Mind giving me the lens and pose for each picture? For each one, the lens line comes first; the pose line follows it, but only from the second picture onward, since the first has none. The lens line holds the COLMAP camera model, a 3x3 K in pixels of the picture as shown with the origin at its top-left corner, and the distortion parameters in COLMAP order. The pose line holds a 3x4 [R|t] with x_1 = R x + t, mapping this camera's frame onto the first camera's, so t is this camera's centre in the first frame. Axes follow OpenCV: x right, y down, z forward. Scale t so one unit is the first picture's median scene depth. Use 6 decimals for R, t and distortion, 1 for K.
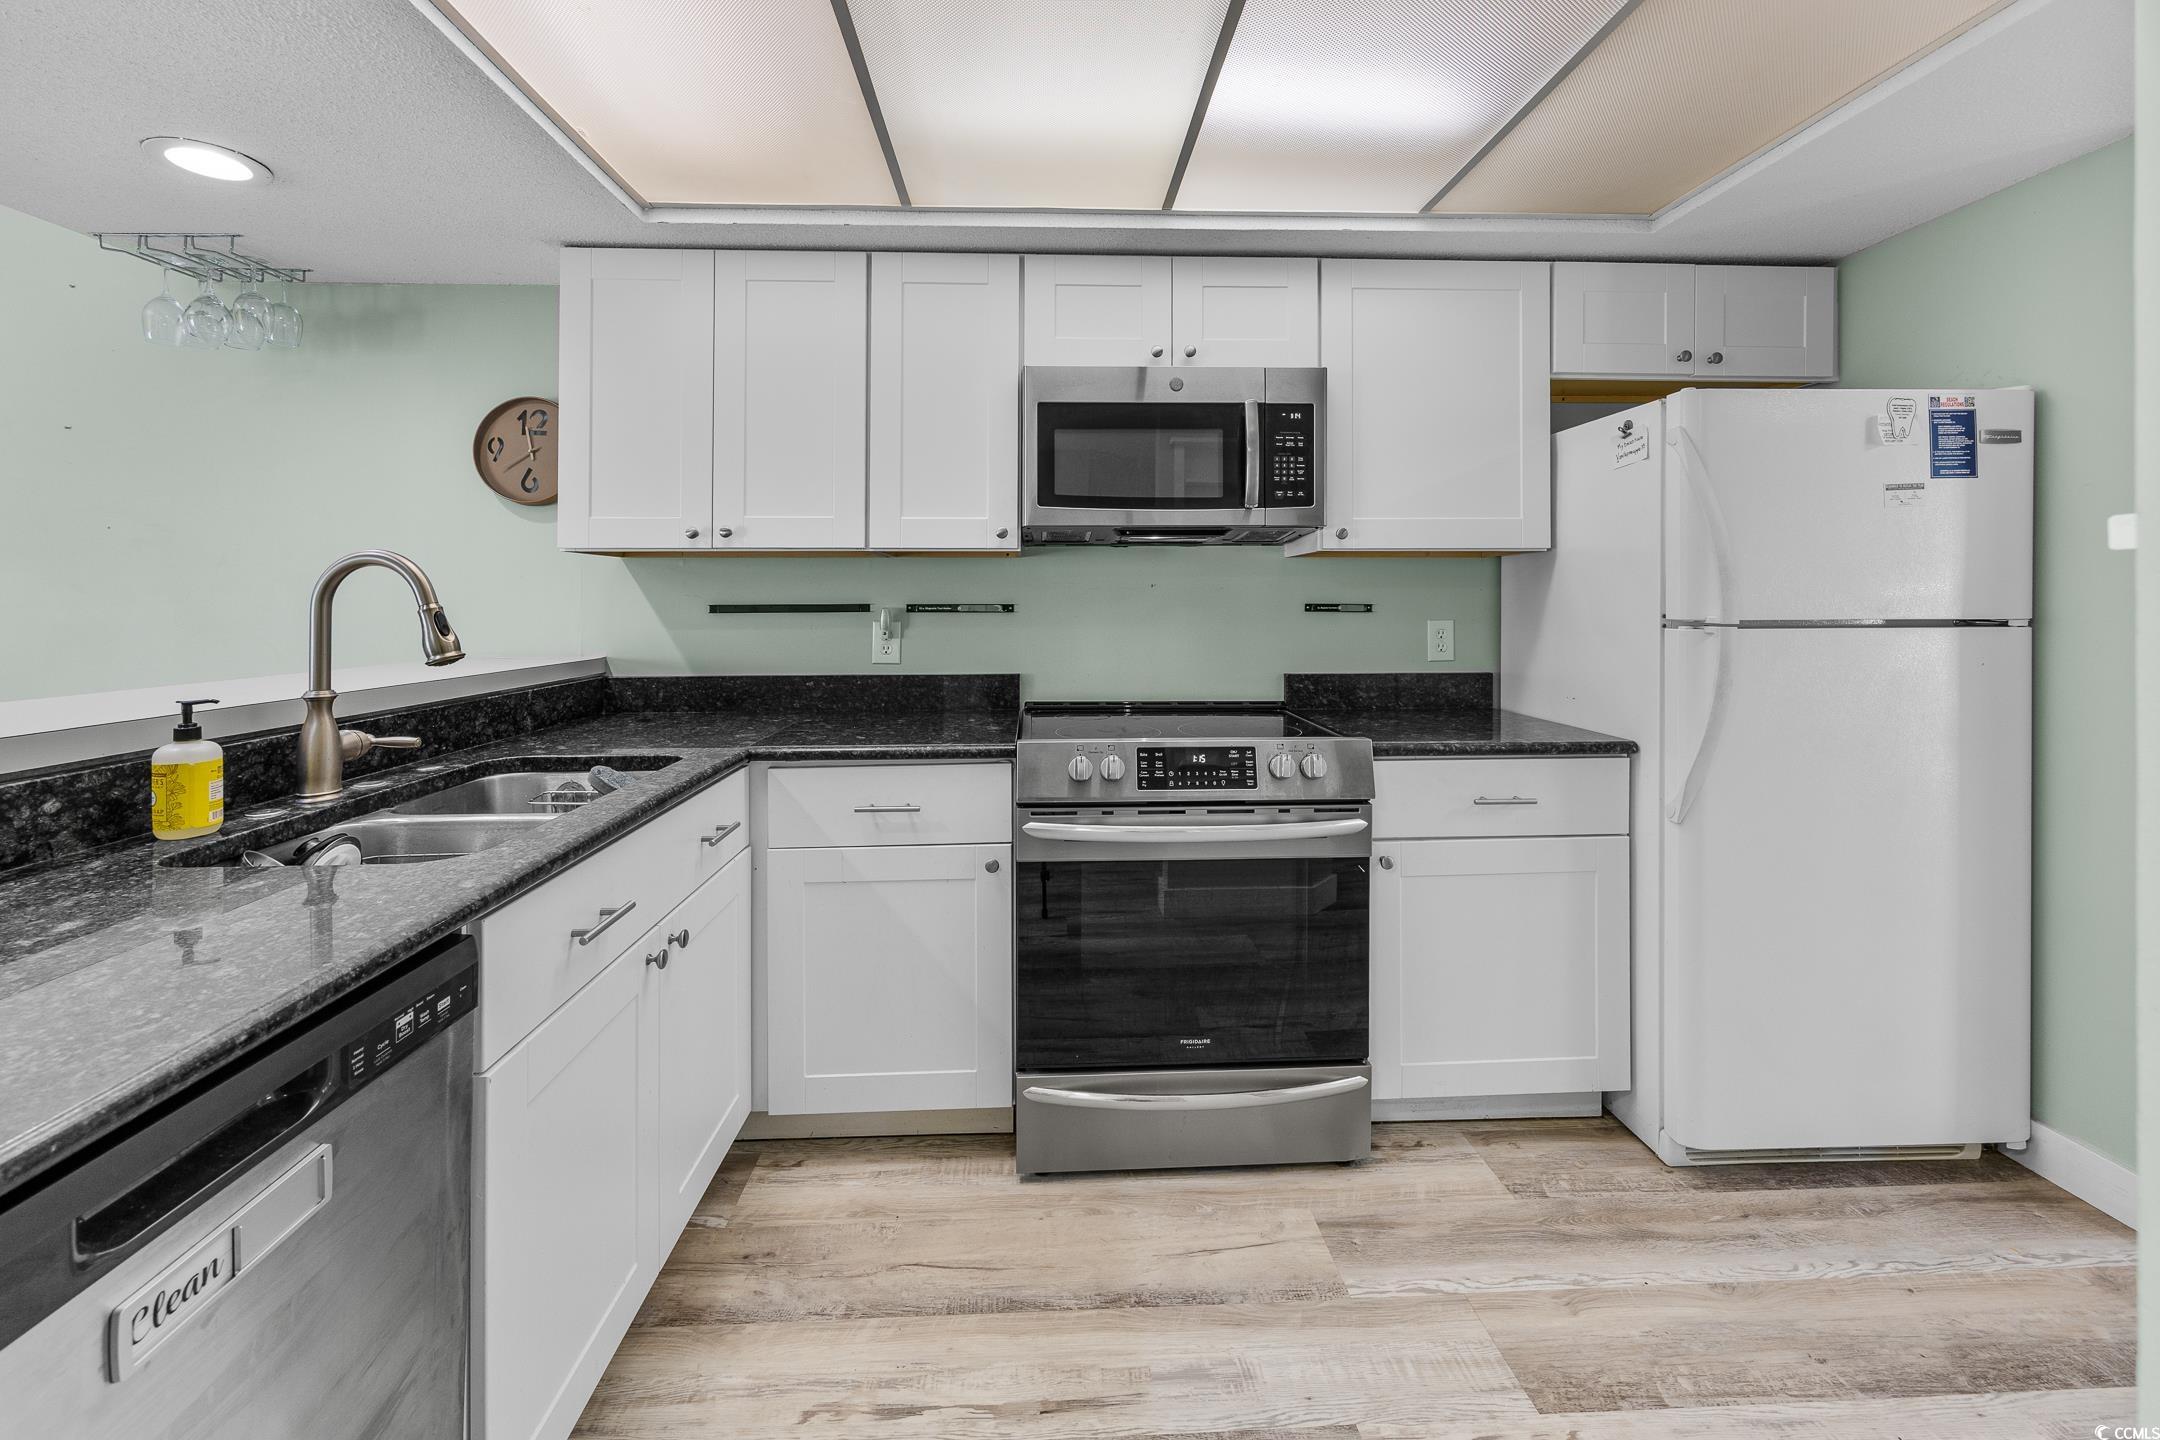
lens RADIAL K [[872.8, 0, 1071.3], [0, 872.8, 601.8], [0, 0, 1]] dist [0.003235, -0.000575]
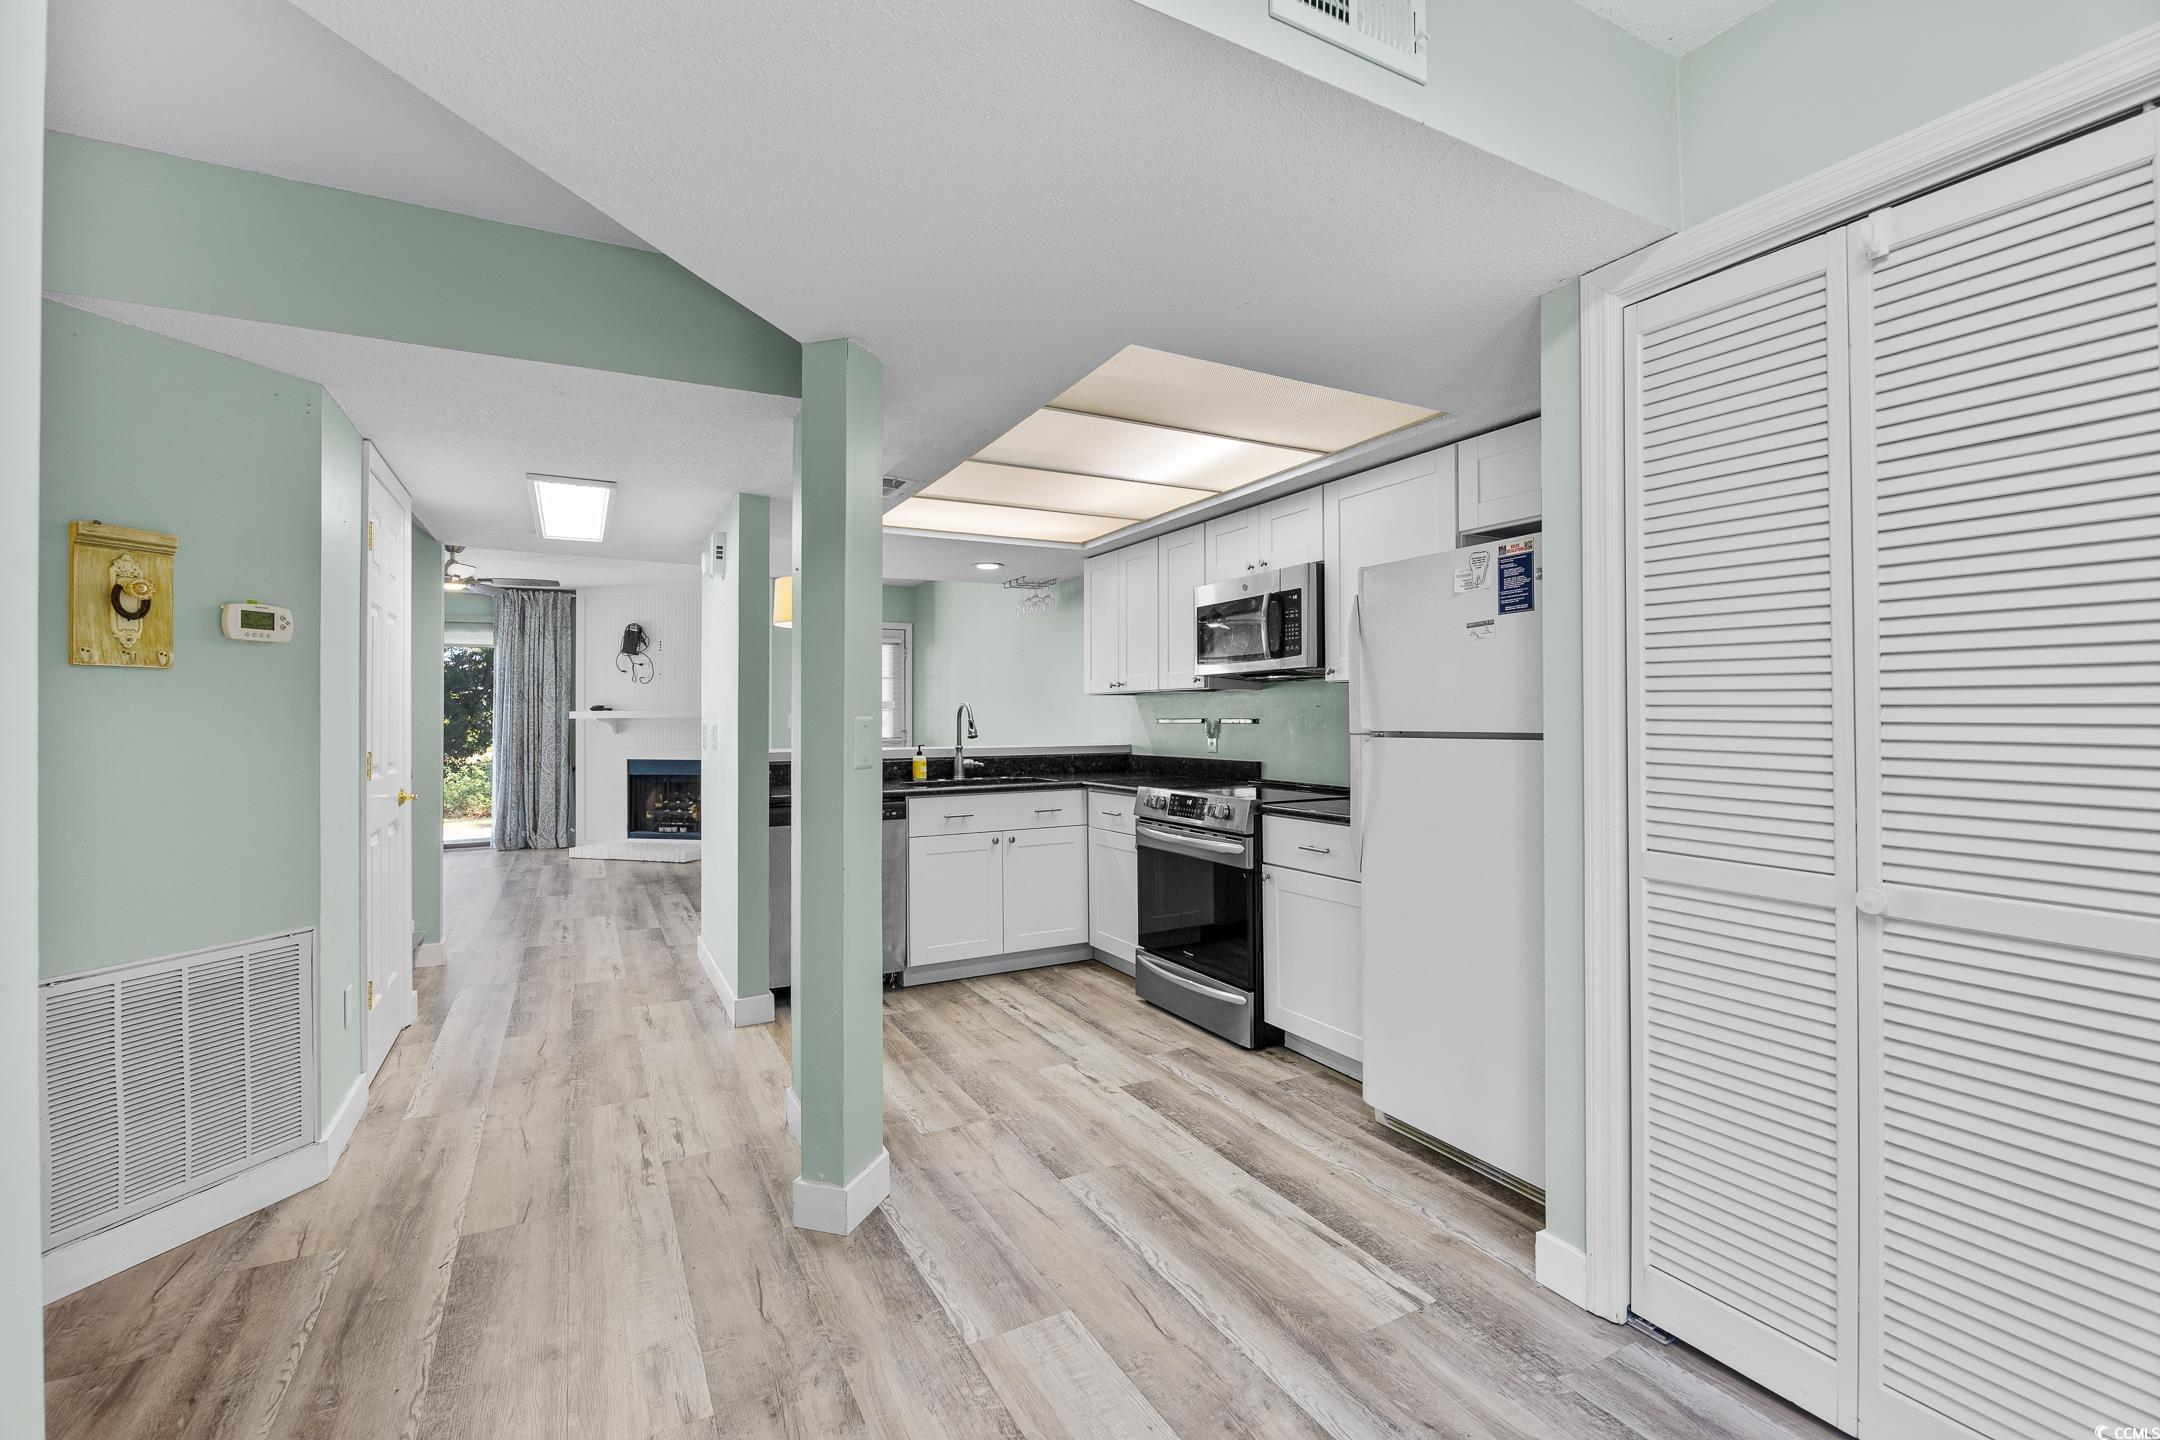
lens RADIAL K [[960.6, 0, 1076.1], [0, 960.6, 712.3], [0, 0, 1]] dist [-0.003189, -0.000039]
pose [[0.422628, -0.005646, -0.906286, 1.931152], [0.003985, 0.999983, -0.004371, -0.003641], [0.906294, -0.001764, 0.422643, -0.084592]]
